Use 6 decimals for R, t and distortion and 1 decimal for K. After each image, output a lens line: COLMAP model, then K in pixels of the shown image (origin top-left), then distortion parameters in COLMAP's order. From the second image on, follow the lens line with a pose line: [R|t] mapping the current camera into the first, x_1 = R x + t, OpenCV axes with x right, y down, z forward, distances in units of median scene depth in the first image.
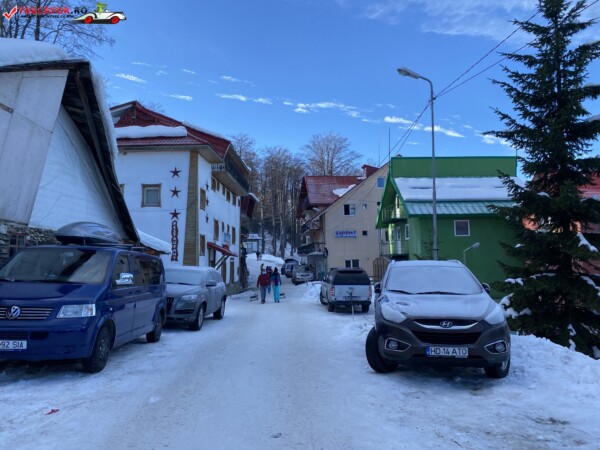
lens RADIAL K [[458.1, 0, 300.0], [0, 458.1, 225.0], [0, 0, 1]] dist [0.160941, -0.201232]
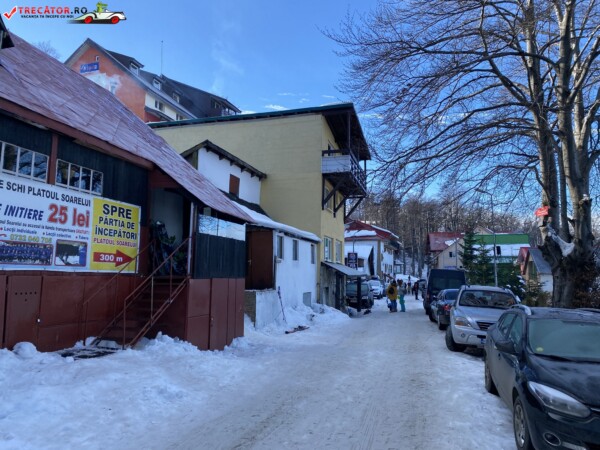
lens RADIAL K [[458.1, 0, 300.0], [0, 458.1, 225.0], [0, 0, 1]] dist [0.160941, -0.201232]
pose [[0.955494, -0.023076, -0.294108, 0.066281], [0.012906, 0.999251, -0.036475, -0.081813], [0.294730, 0.031056, 0.955076, -0.903955]]
